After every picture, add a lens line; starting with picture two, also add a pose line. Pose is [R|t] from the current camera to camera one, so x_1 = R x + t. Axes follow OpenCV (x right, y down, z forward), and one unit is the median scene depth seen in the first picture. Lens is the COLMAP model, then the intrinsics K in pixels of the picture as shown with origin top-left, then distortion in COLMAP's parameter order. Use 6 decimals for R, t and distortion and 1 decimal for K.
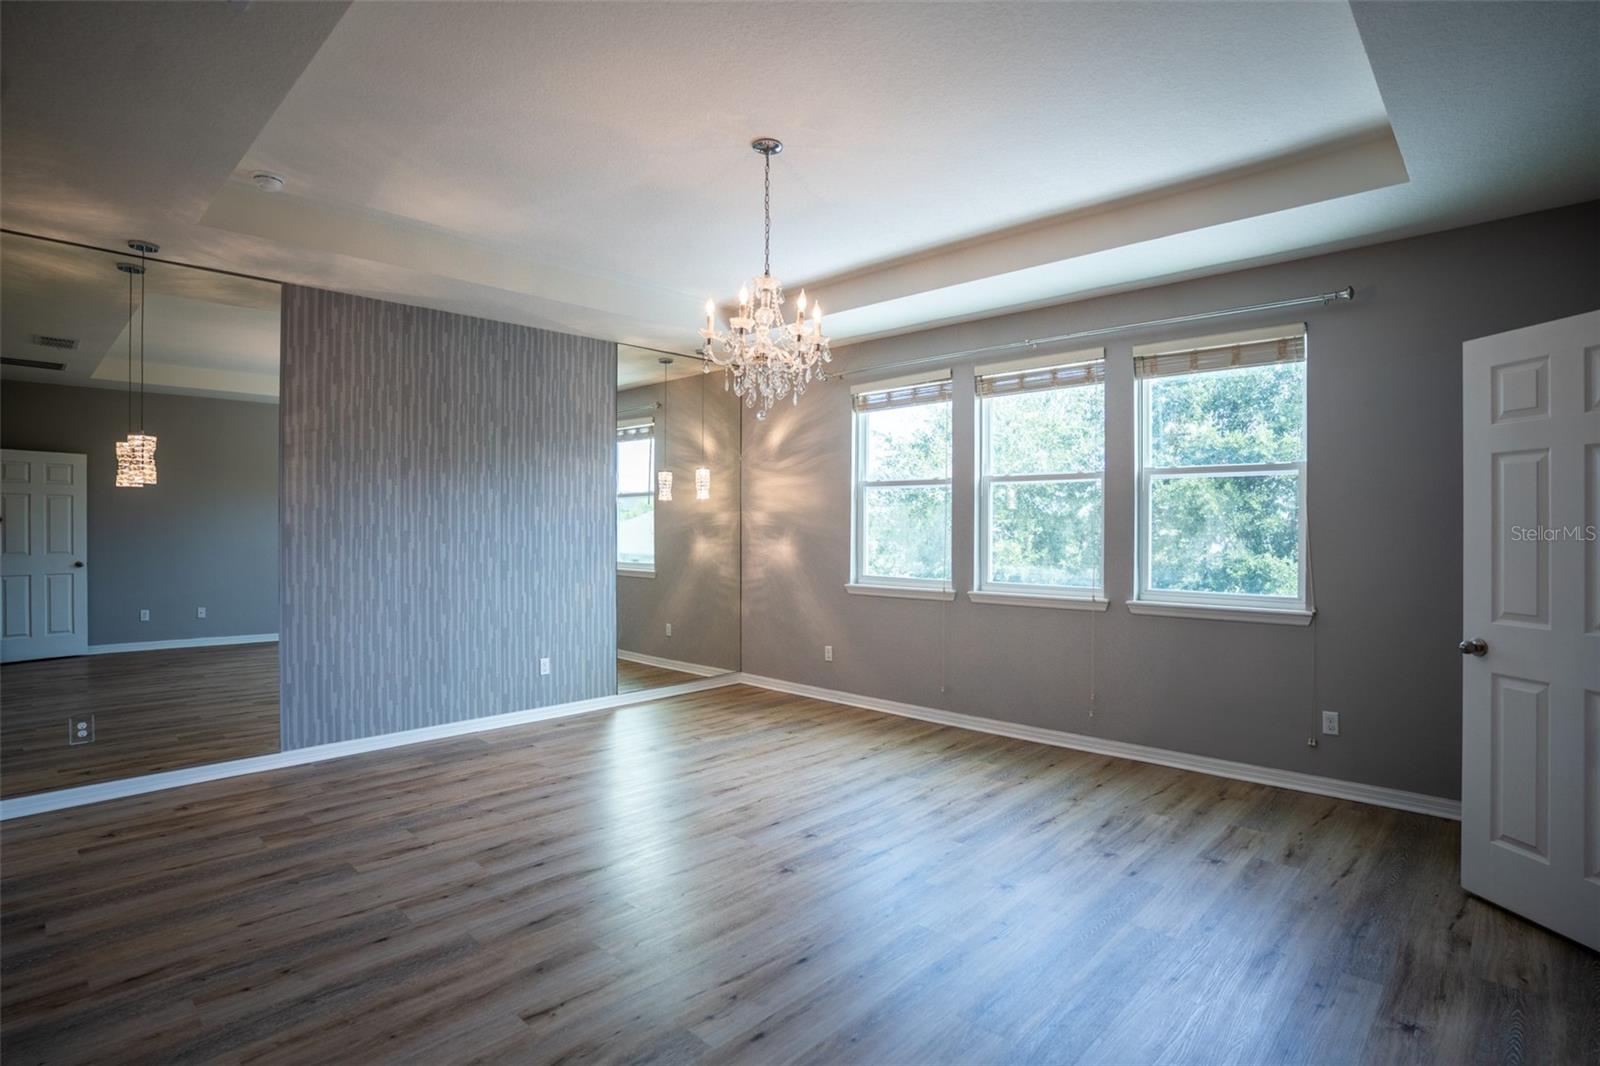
lens RADIAL K [[813.6, 0, 792.7], [0, 813.6, 515.1], [0, 0, 1]] dist [-0.084782, 0.040746]
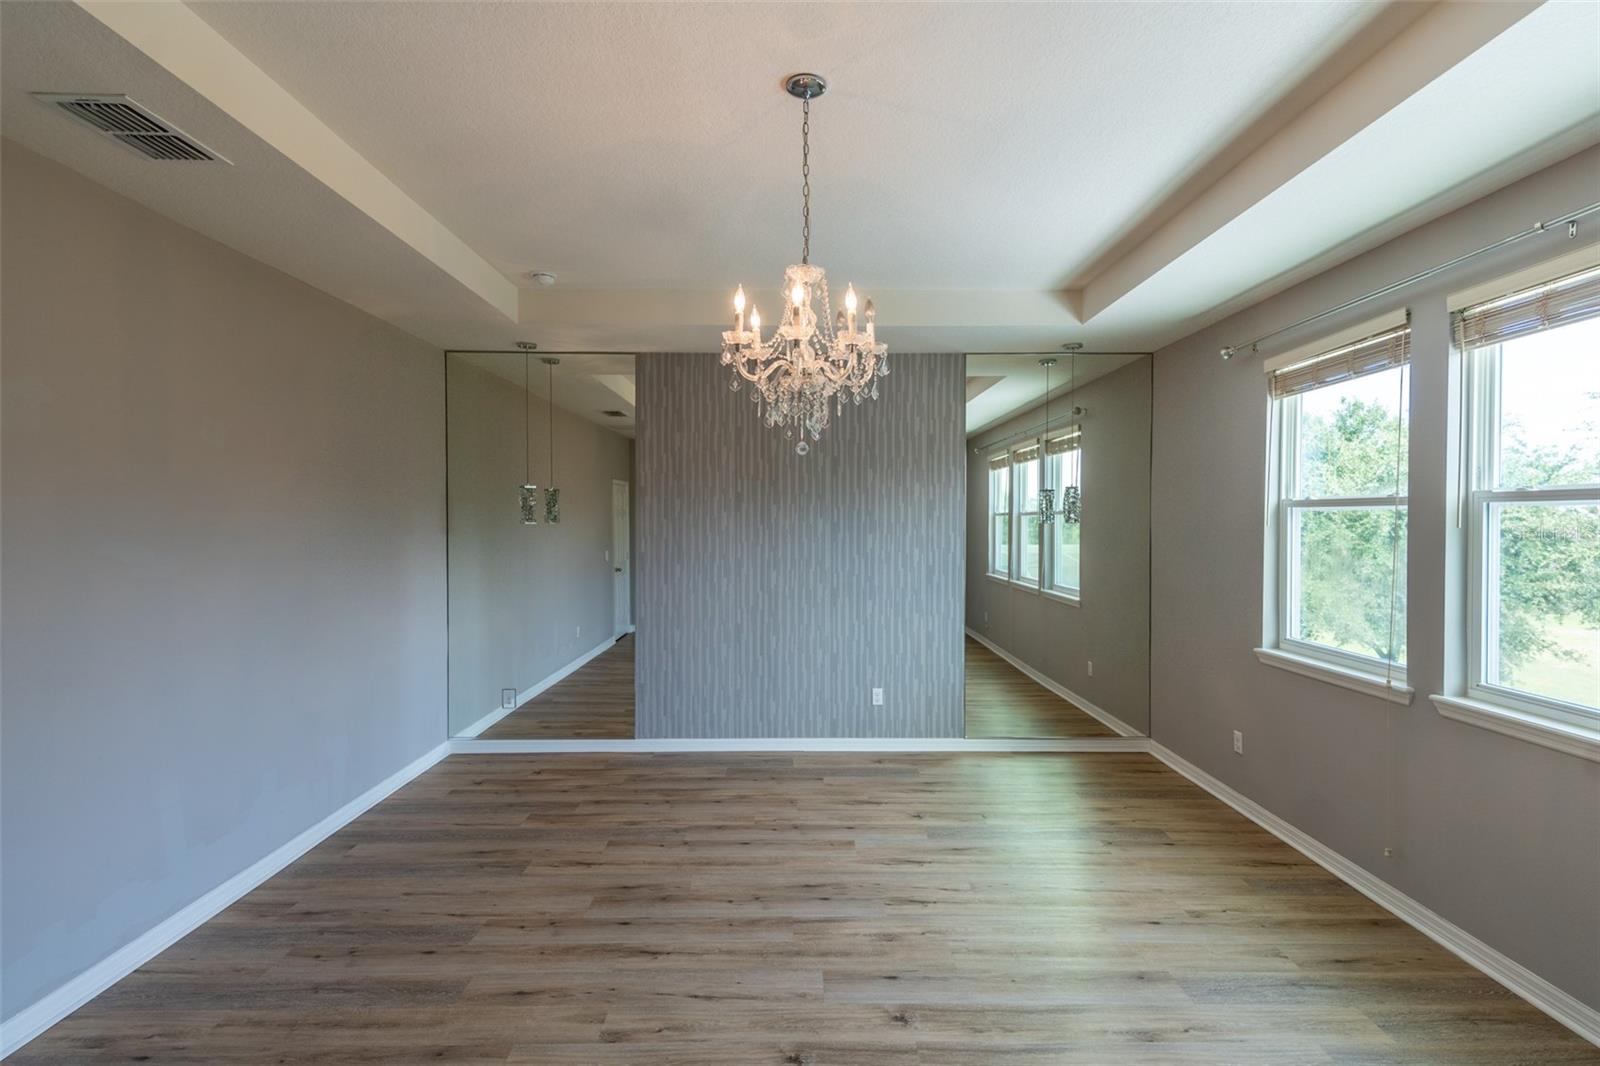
lens RADIAL K [[745.9, 0, 792.4], [0, 745.9, 525.7], [0, 0, 1]] dist [0.022553, -0.000814]
pose [[0.692574, 0.004024, -0.721336, 0.340297], [0.007807, 0.999884, 0.013073, -0.041255], [0.721305, -0.014685, 0.692462, 0.361722]]
